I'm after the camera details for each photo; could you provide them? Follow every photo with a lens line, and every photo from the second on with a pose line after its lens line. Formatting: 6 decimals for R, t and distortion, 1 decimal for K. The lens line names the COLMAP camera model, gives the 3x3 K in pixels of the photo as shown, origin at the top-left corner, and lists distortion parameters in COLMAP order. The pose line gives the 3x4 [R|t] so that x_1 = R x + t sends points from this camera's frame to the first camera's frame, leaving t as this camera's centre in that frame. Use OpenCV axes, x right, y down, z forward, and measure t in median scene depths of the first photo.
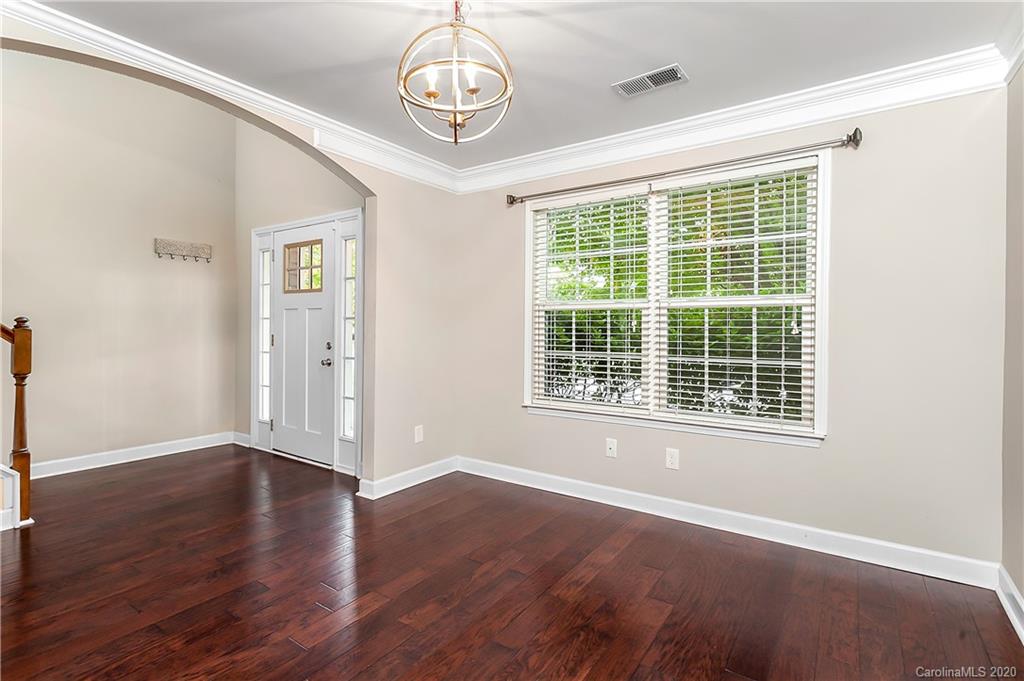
lens RADIAL K [[495.3, 0, 507.3], [0, 495.3, 325.4], [0, 0, 1]] dist [0.000372, 0.000437]
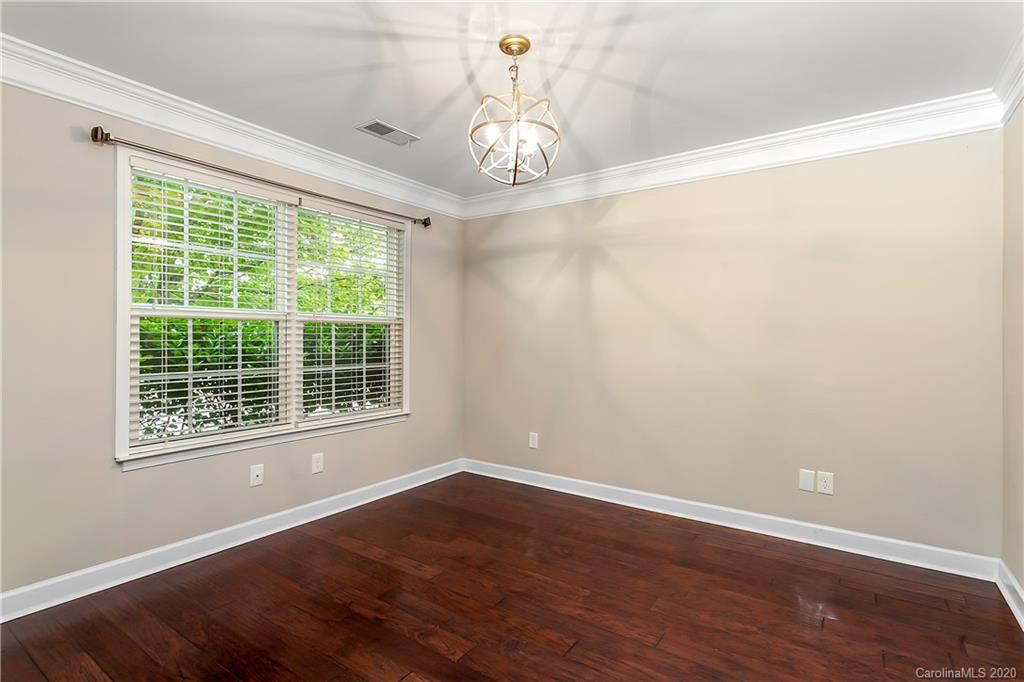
lens RADIAL K [[499.0, 0, 511.1], [0, 499.0, 337.6], [0, 0, 1]] dist [-0.000740, 0.000204]
pose [[-0.001194, 0.001208, 0.999999, -0.783955], [-0.003792, 0.999992, -0.001213, -0.002074], [-0.999992, -0.003793, -0.001189, 0.616145]]
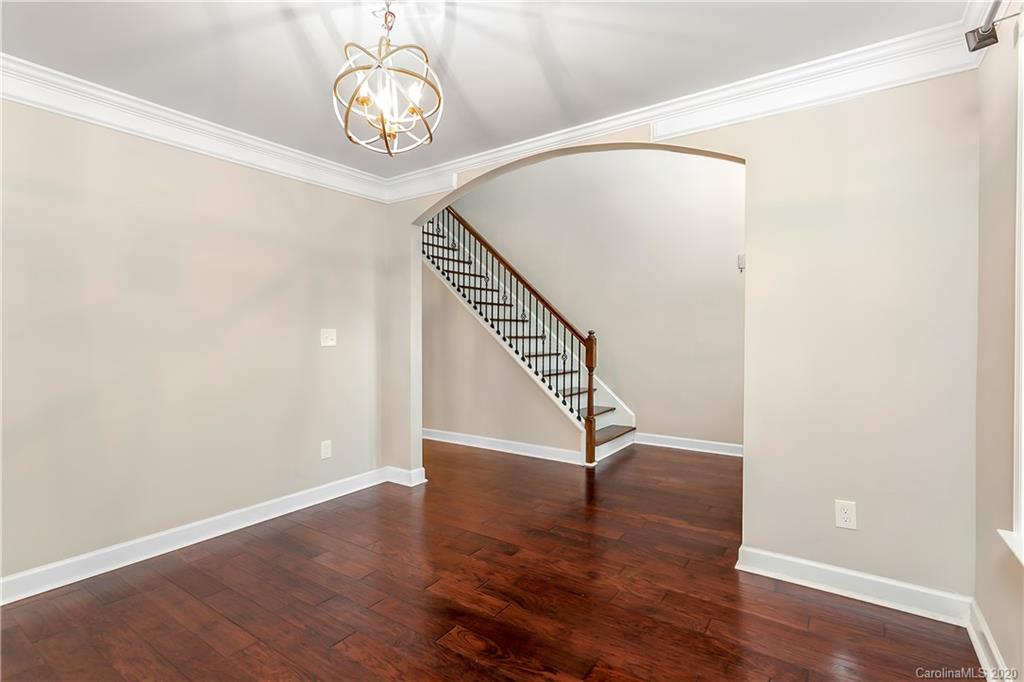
lens RADIAL K [[486.4, 0, 510.8], [0, 486.4, 335.2], [0, 0, 1]] dist [0.000066, 0.000121]
pose [[0.001670, -0.003635, -0.999992, 0.533667], [0.003118, 0.999989, -0.003629, 0.002074], [0.999994, -0.003112, 0.001681, 0.759632]]
